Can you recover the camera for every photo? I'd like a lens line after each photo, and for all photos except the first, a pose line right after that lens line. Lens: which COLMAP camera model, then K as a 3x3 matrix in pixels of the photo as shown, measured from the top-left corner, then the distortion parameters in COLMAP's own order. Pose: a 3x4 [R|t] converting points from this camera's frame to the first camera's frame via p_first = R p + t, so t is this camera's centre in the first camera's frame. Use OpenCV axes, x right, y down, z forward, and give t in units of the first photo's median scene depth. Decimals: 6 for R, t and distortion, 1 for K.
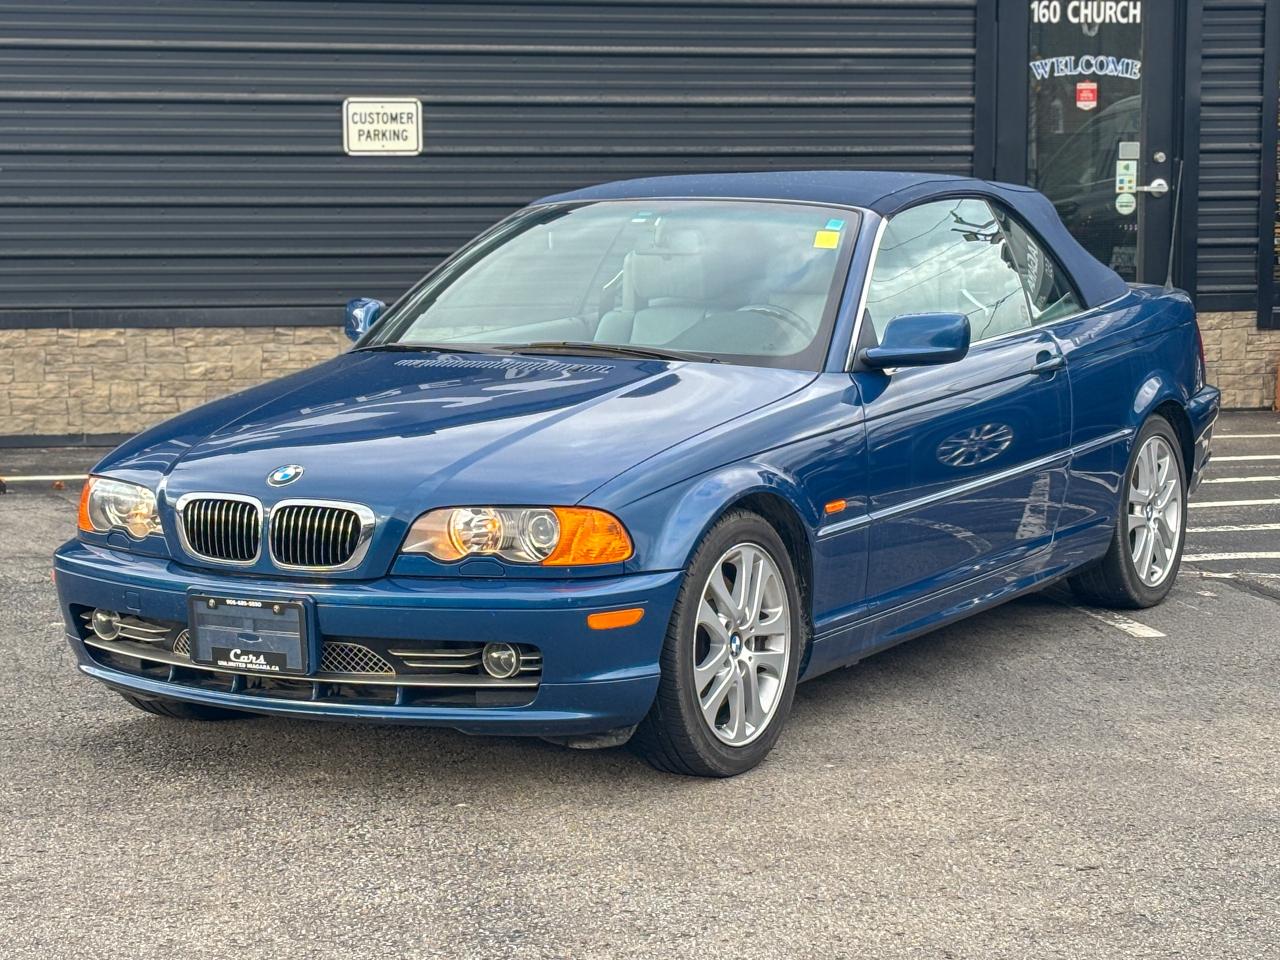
lens RADIAL K [[2882.8, 0, 640.0], [0, 2882.8, 480.0], [0, 0, 1]] dist [0.234605, -0.744014]
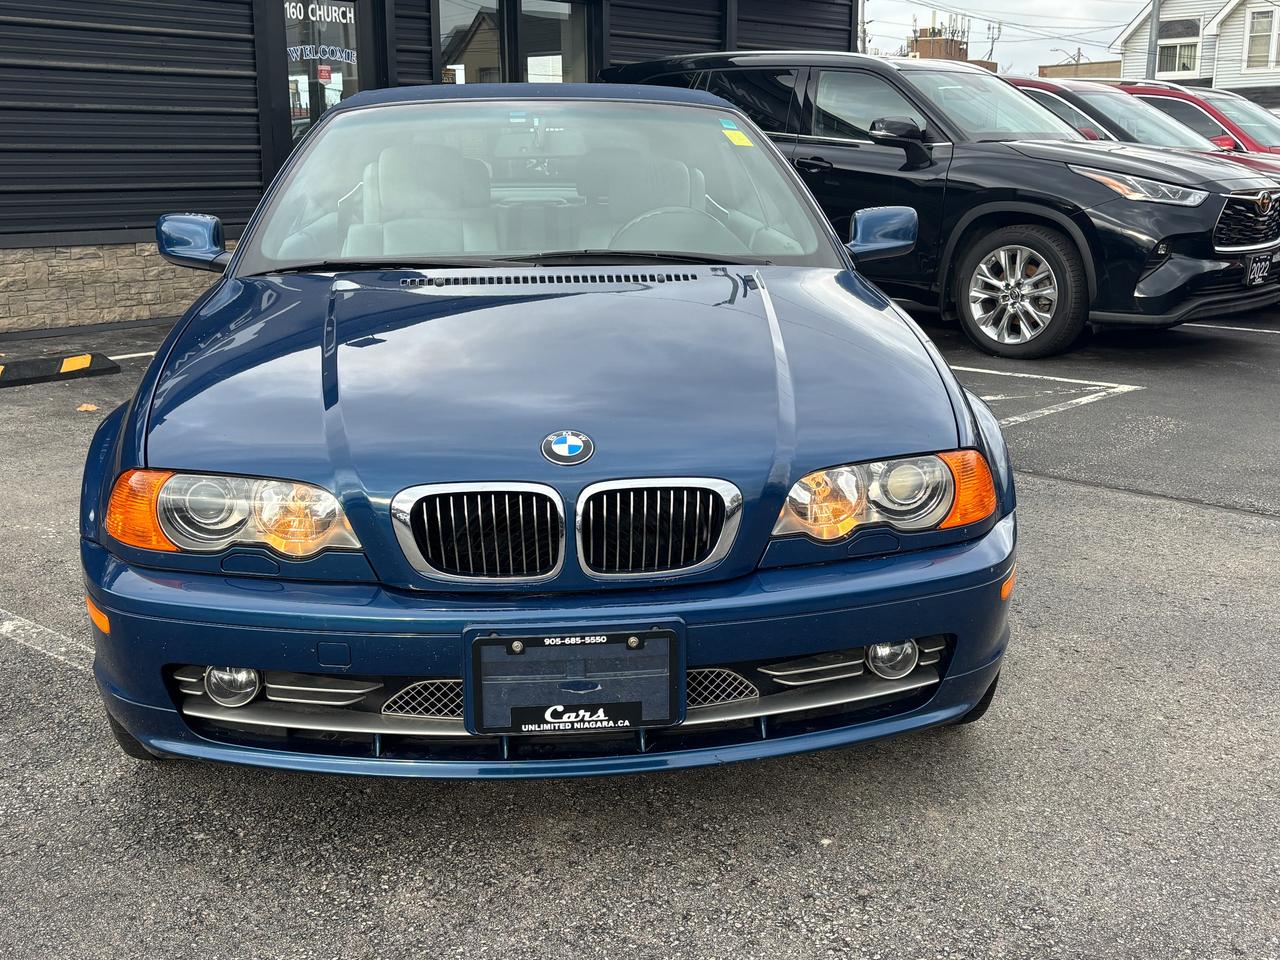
lens RADIAL K [[1470.5, 0, 640.0], [0, 1470.5, 480.0], [0, 0, 1]] dist [0.030070, -0.009977]
pose [[0.820728, -0.125502, 0.557363, -0.312180], [0.067484, 0.990040, 0.123557, -0.037005], [-0.567319, -0.063793, 0.821024, 0.703647]]
